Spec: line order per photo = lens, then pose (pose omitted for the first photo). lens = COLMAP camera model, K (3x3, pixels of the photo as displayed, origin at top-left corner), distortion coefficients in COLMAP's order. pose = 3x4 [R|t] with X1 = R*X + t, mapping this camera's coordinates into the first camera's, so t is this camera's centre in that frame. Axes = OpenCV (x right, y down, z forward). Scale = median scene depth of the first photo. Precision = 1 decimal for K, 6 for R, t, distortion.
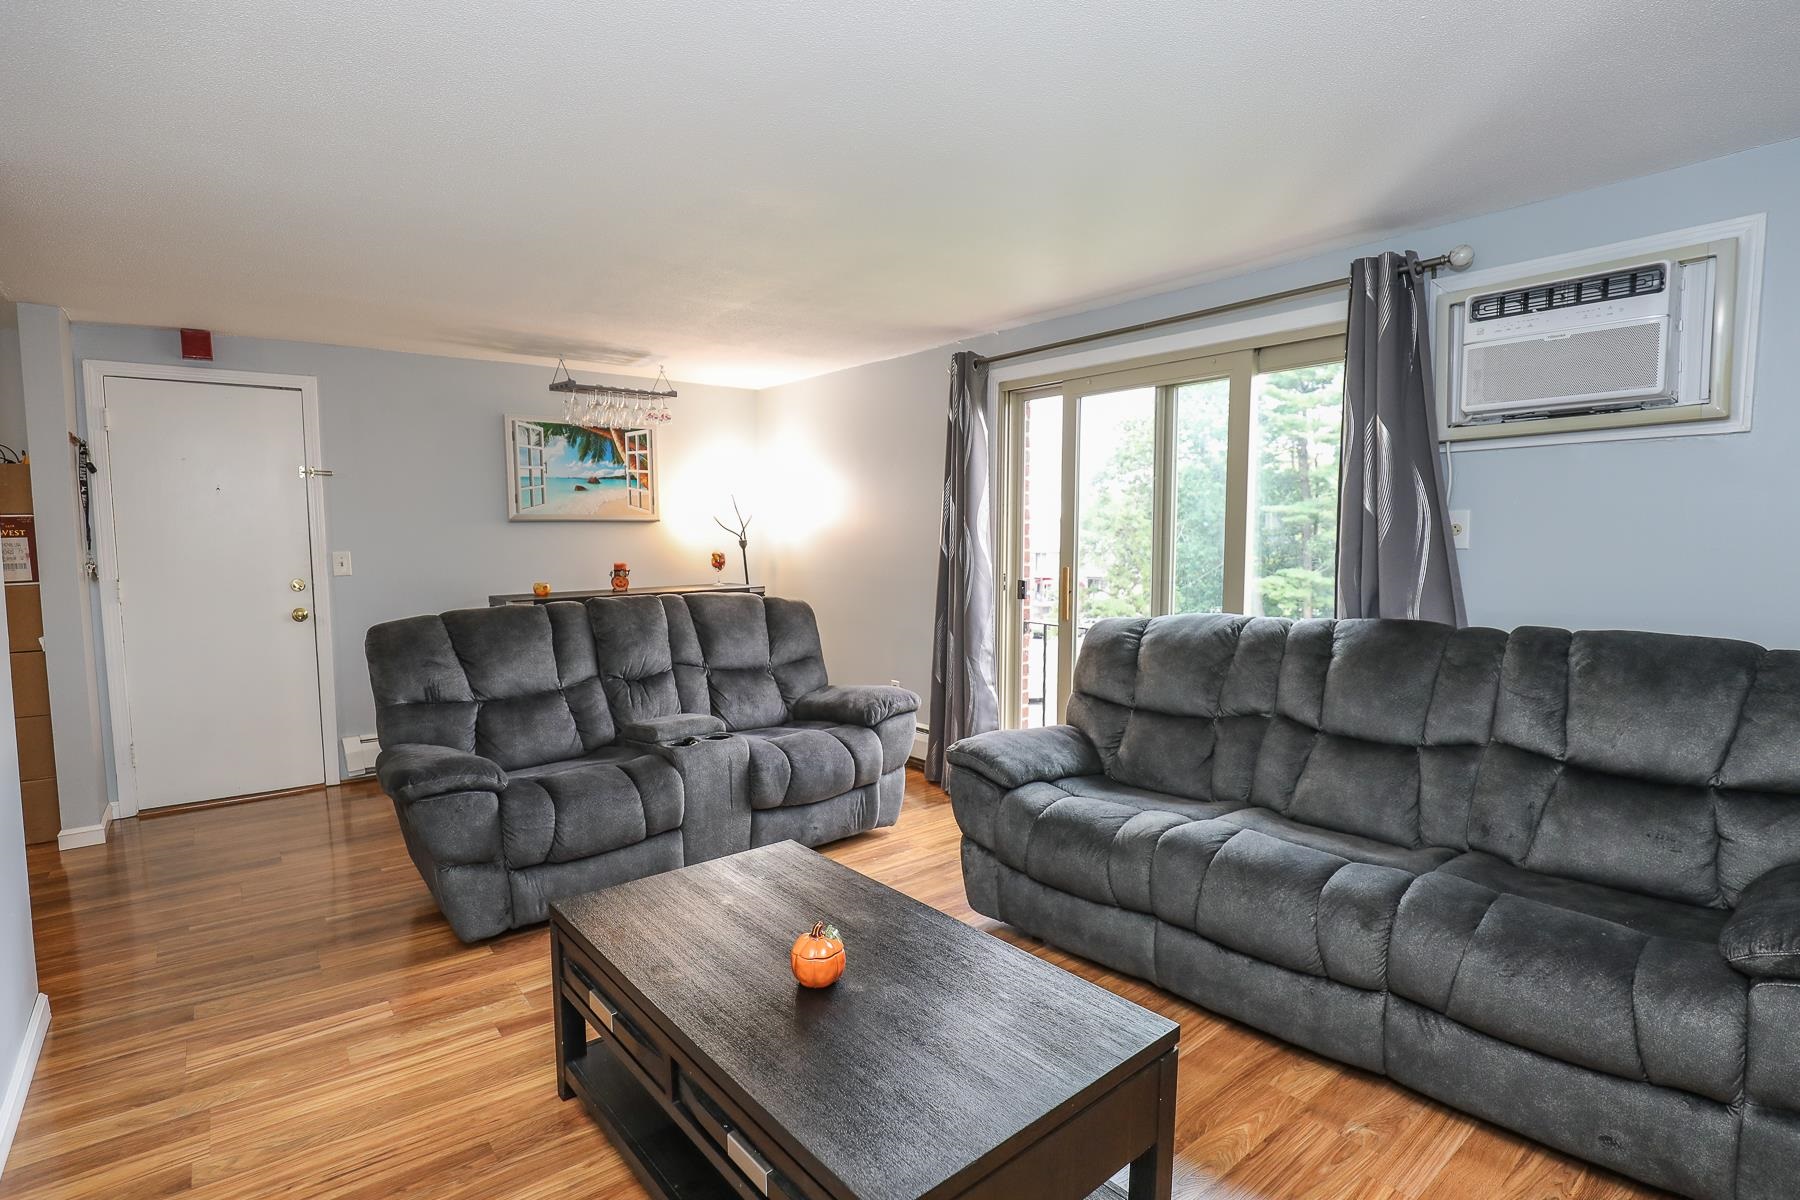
lens RADIAL K [[852.9, 0, 903.4], [0, 852.9, 607.5], [0, 0, 1]] dist [-0.043419, -0.000143]
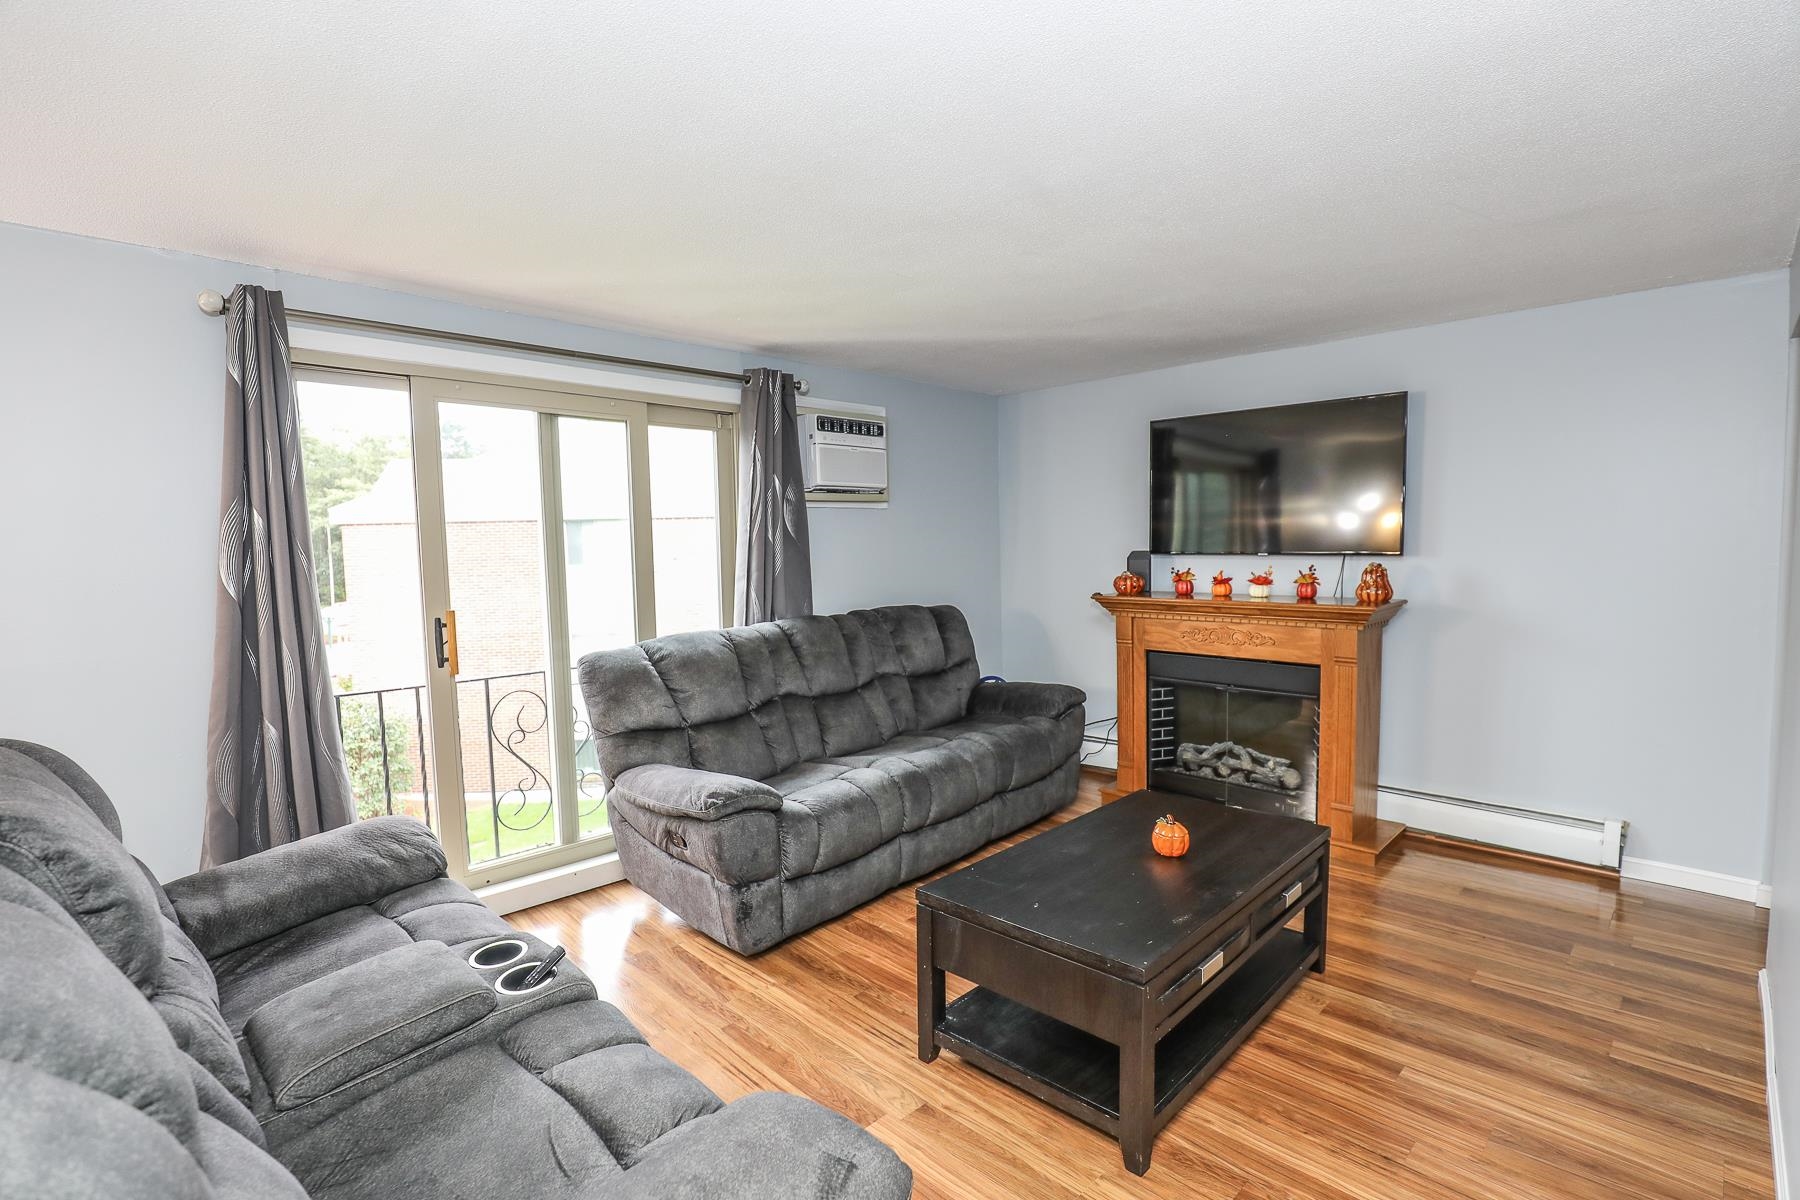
lens RADIAL K [[852.9, 0, 903.4], [0, 852.9, 607.5], [0, 0, 1]] dist [-0.043419, -0.000143]
pose [[-0.100338, -0.060006, 0.993142, -0.734298], [0.104242, 0.992052, 0.070472, -0.071164], [-0.989478, 0.110598, -0.093286, 0.747363]]
